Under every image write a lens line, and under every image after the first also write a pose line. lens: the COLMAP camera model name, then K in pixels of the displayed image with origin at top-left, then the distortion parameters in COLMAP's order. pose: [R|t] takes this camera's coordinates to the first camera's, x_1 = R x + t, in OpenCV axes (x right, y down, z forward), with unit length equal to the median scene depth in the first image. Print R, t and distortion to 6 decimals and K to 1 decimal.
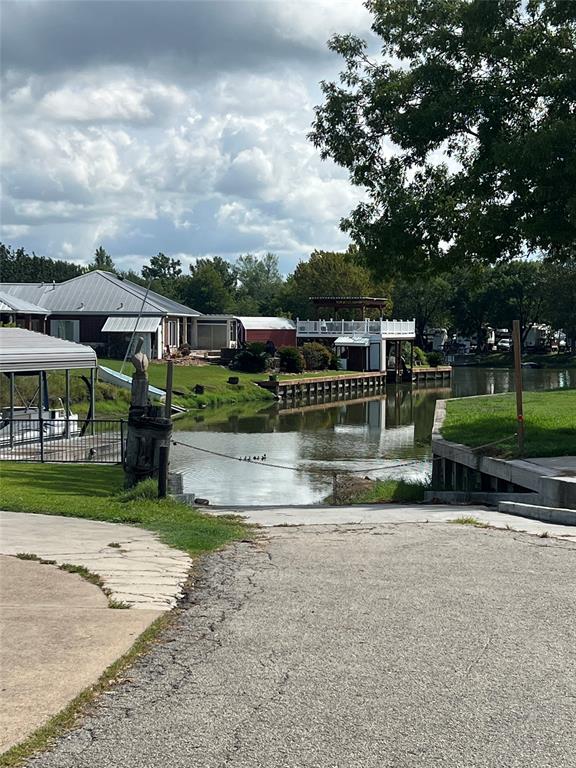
lens RADIAL K [[1432.1, 0, 288.0], [0, 1432.1, 384.0], [0, 0, 1]] dist [0.284146, -0.026814]
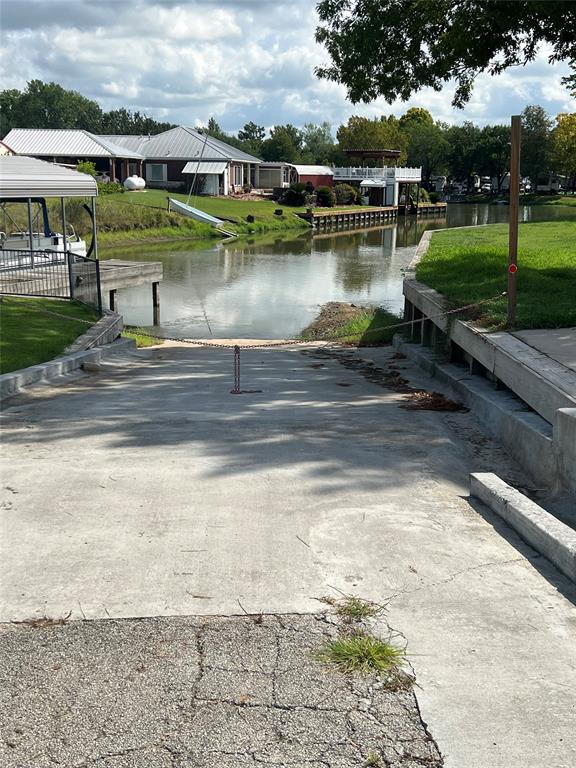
lens RADIAL K [[918.3, 0, 288.0], [0, 918.3, 384.0], [0, 0, 1]] dist [0.123899, -0.020155]
pose [[0.998349, 0.021748, -0.053158, 0.015187], [-0.011812, 0.983499, 0.180530, -0.000201], [0.056207, -0.179604, 0.982132, 0.109879]]
